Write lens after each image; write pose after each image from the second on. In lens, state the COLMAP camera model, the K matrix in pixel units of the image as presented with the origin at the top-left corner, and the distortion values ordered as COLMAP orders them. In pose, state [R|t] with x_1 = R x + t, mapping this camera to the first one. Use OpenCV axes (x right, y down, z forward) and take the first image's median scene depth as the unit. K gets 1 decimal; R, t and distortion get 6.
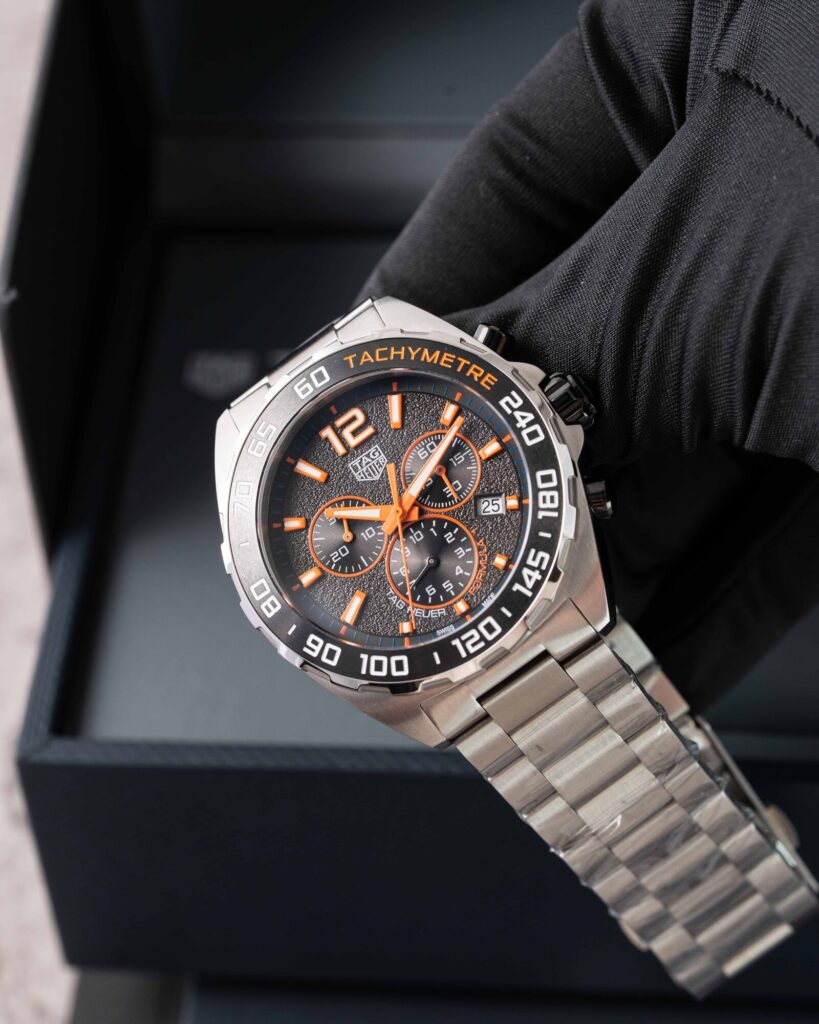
lens RADIAL K [[4302.3, 0, 409.5], [0, 4302.3, 512.0], [0, 0, 1]] dist [-0.318713, -0.643467]
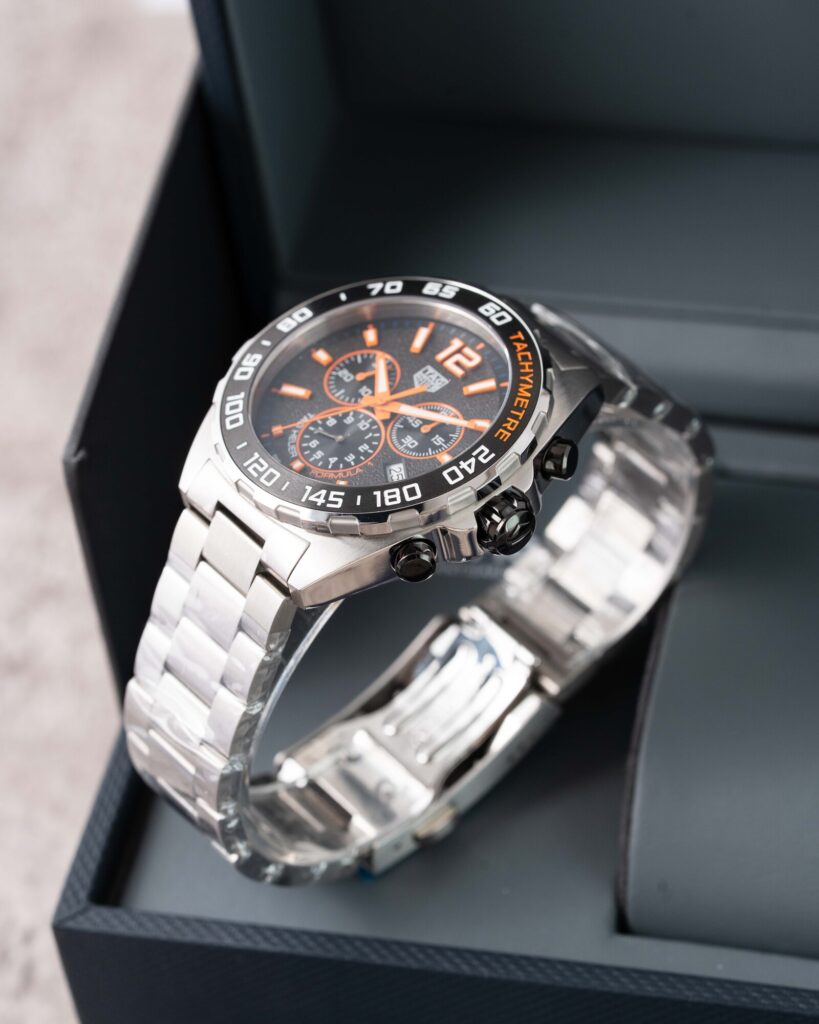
lens RADIAL K [[4302.3, 0, 409.5], [0, 4302.3, 512.0], [0, 0, 1]] dist [-0.318713, -0.643467]
pose [[0.117012, 0.867157, -0.484094, 0.537489], [-0.944189, 0.248267, 0.216498, -0.230336], [0.307922, 0.431743, 0.847810, 0.112467]]
